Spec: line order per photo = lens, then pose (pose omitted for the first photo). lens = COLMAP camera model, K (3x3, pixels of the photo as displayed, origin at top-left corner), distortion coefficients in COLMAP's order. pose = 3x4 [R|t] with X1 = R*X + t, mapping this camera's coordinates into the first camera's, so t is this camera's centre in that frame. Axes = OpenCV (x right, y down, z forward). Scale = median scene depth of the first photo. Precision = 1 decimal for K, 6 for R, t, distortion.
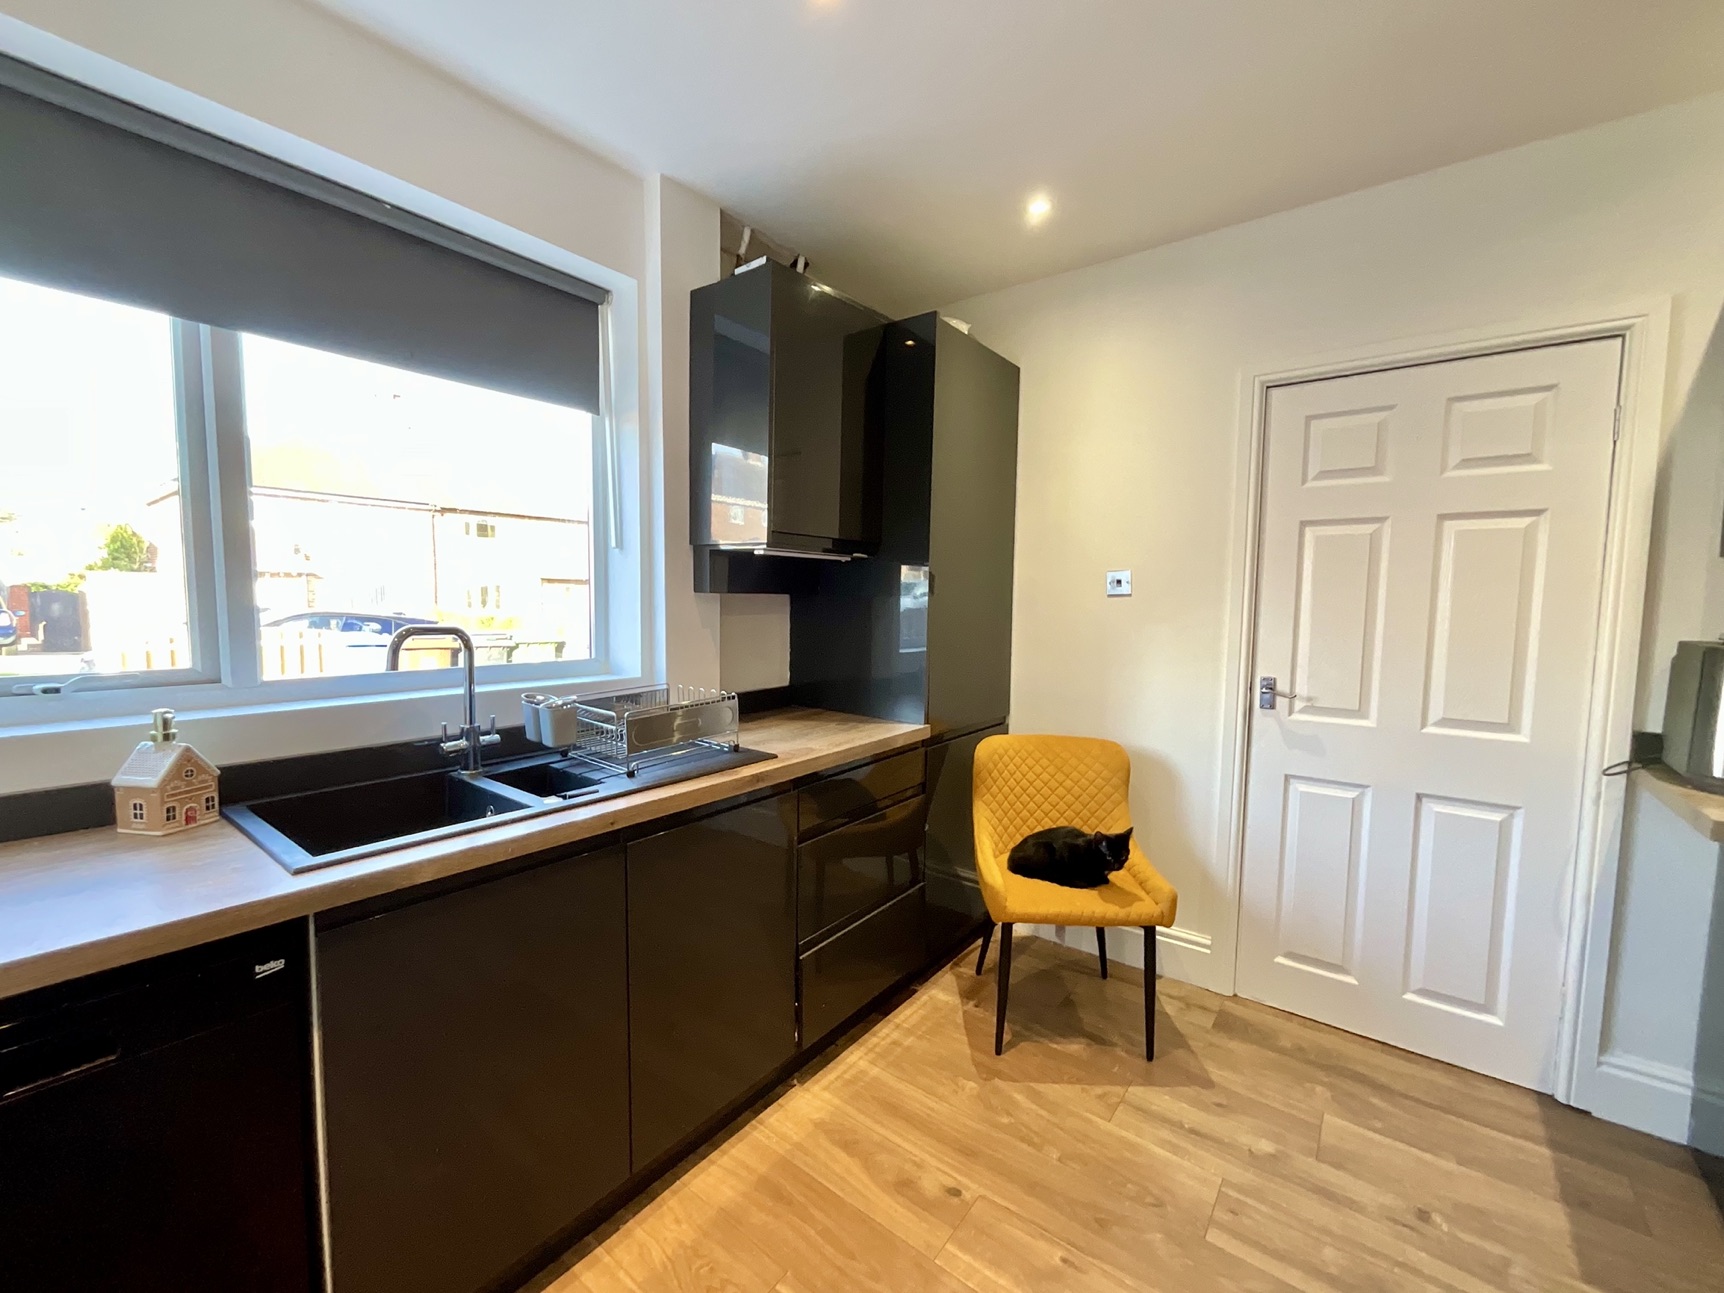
lens RADIAL K [[696.8, 0, 860.0], [0, 696.8, 645.2], [0, 0, 1]] dist [-0.004182, -0.000194]
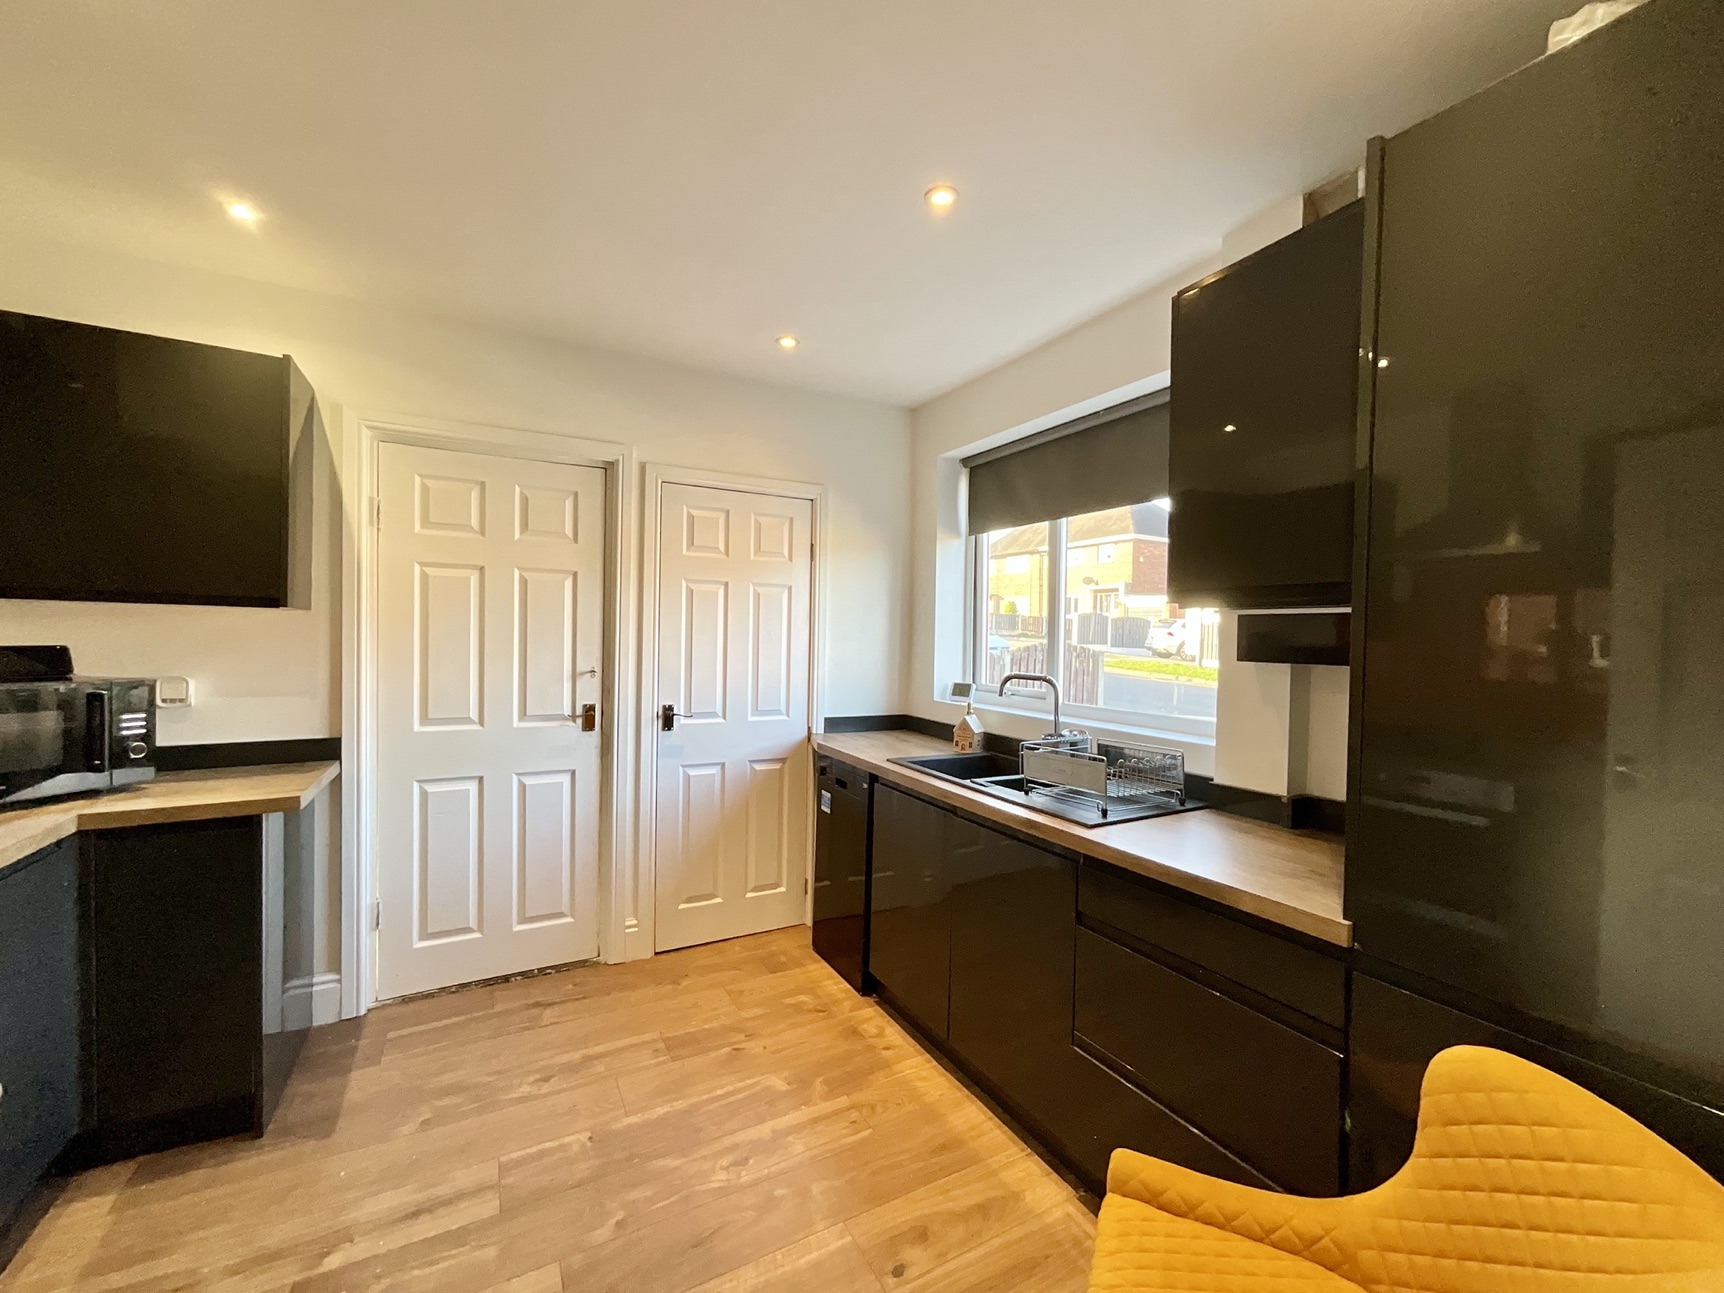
lens RADIAL K [[686.8, 0, 859.4], [0, 686.8, 640.8], [0, 0, 1]] dist [-0.000309, 0.000140]
pose [[-0.403317, -0.009329, -0.915013, 0.890197], [-0.088377, 0.995671, 0.028803, -0.099005], [0.910783, 0.092482, -0.402396, 1.067544]]
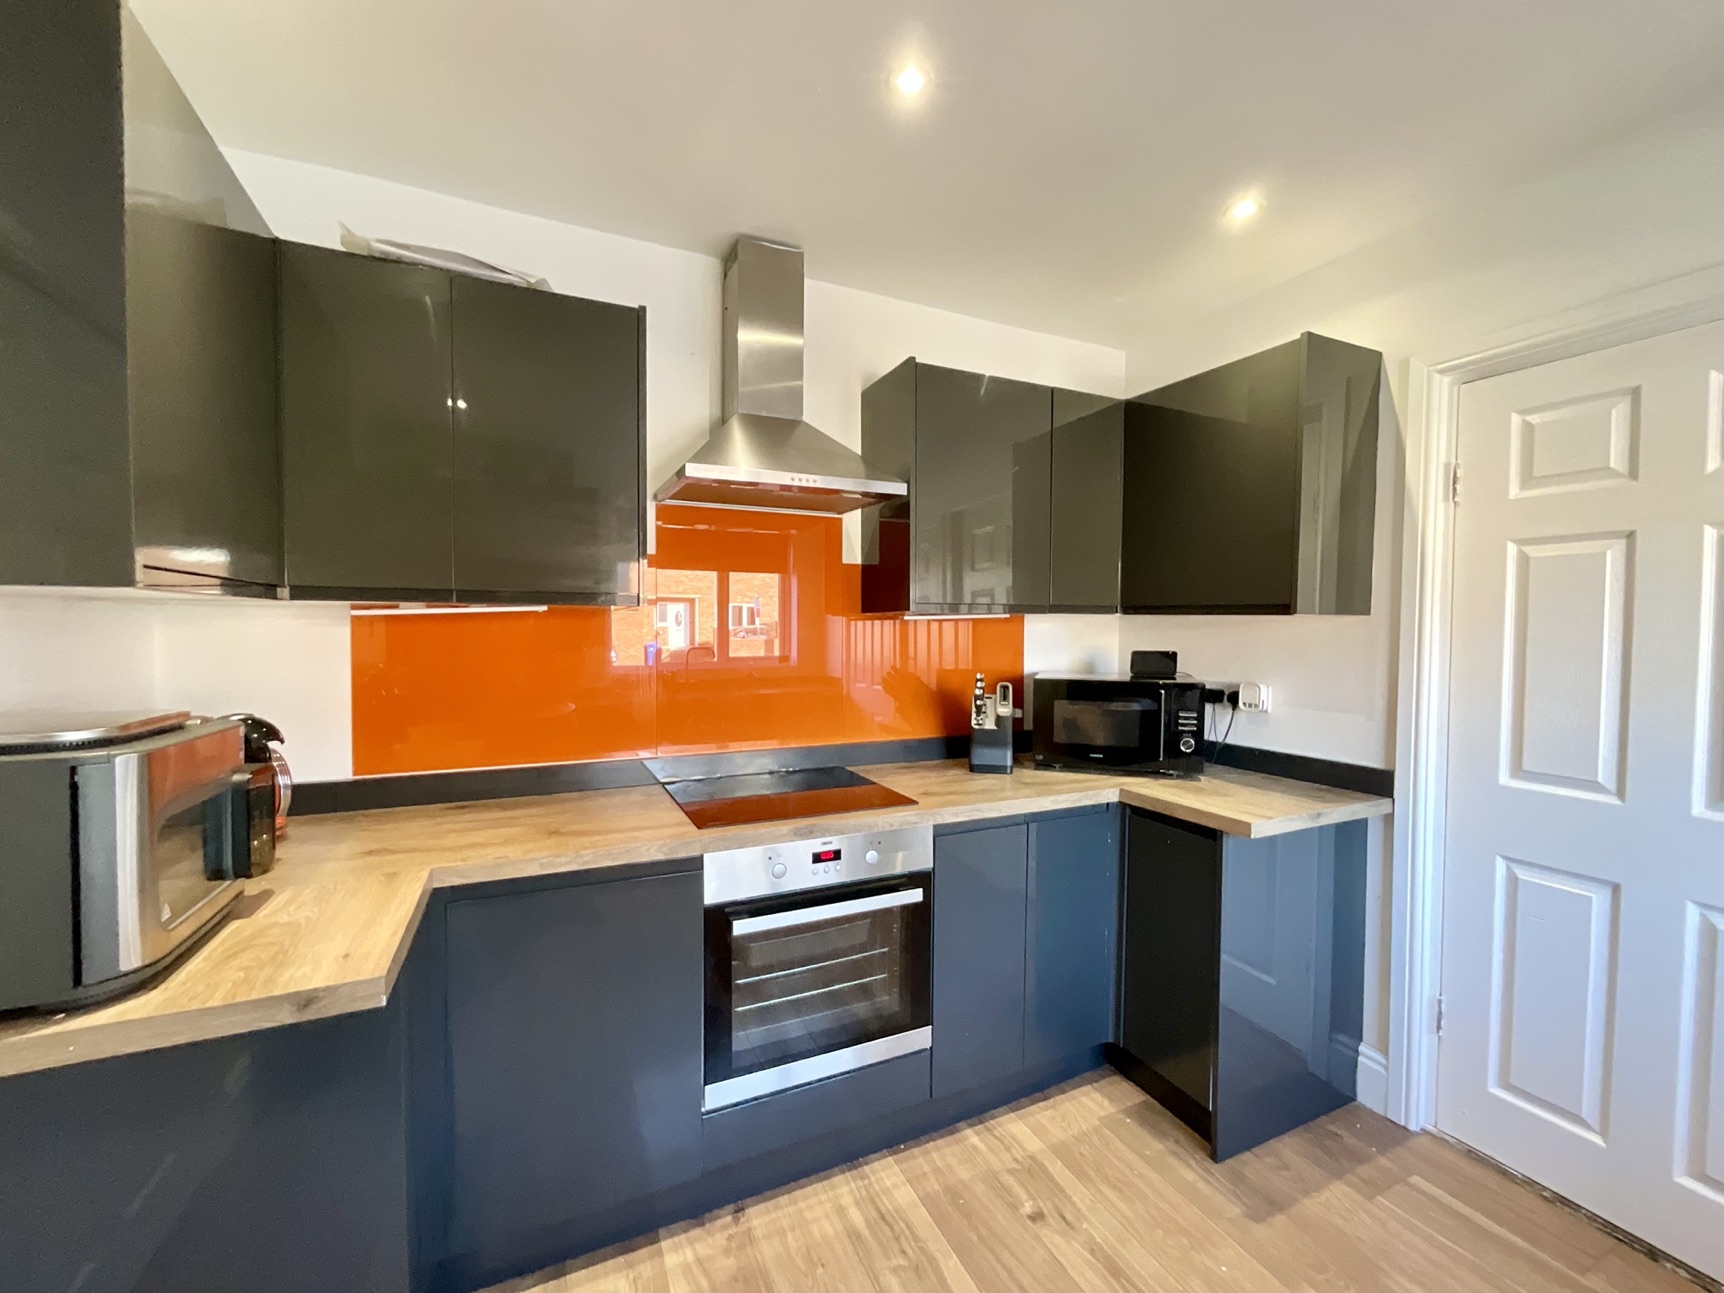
lens RADIAL K [[696.8, 0, 860.0], [0, 696.8, 645.2], [0, 0, 1]] dist [-0.004182, -0.000194]
pose [[-0.890794, -0.027509, 0.453575, 0.340956], [0.019028, 0.995032, 0.097716, -0.104666], [-0.454010, 0.095676, -0.885845, 0.962789]]
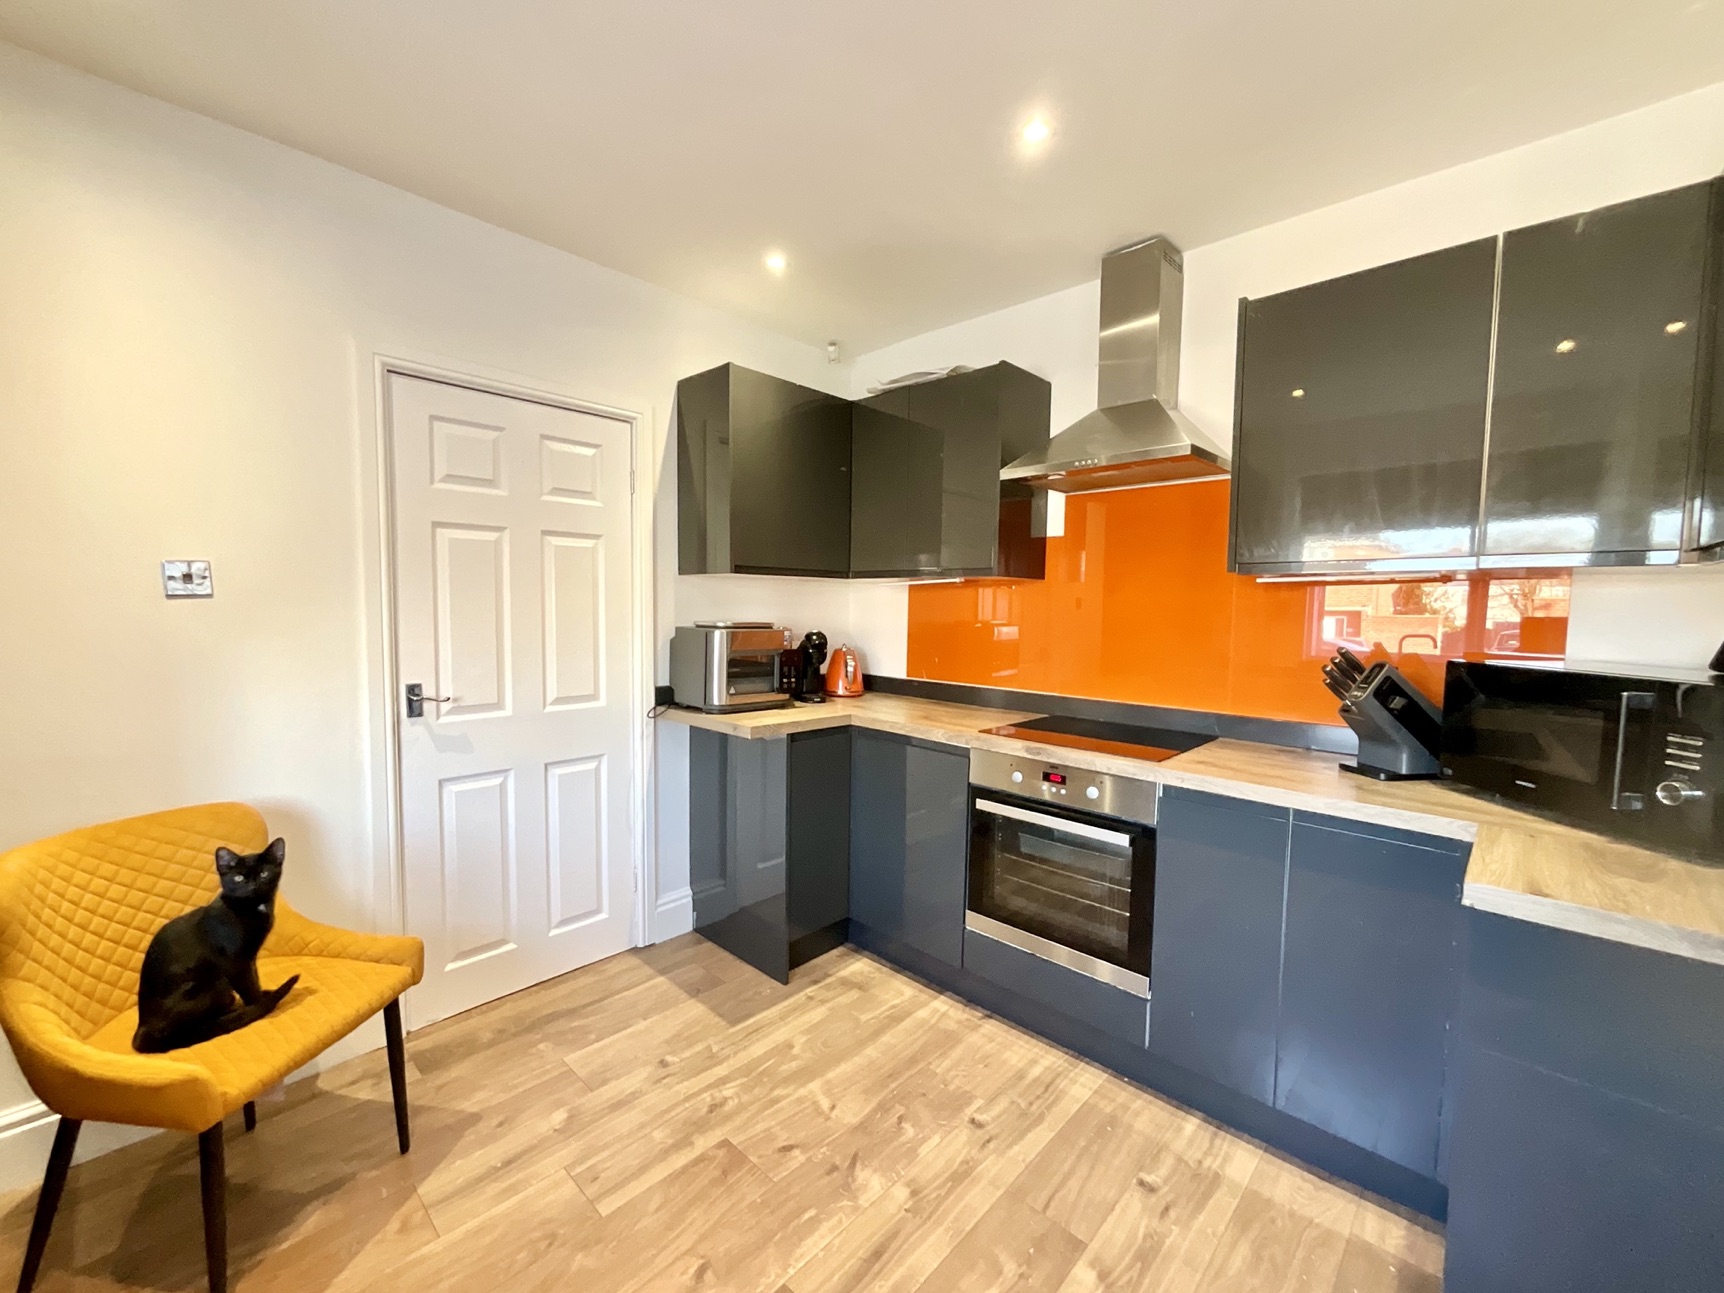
lens RADIAL K [[694.6, 0, 862.0], [0, 694.6, 646.5], [0, 0, 1]] dist [-0.001263, 0.000503]
pose [[0.094290, -0.070769, 0.993026, -0.344871], [0.058794, 0.996125, 0.065407, -0.035963], [-0.993807, 0.052217, 0.098085, 0.360987]]
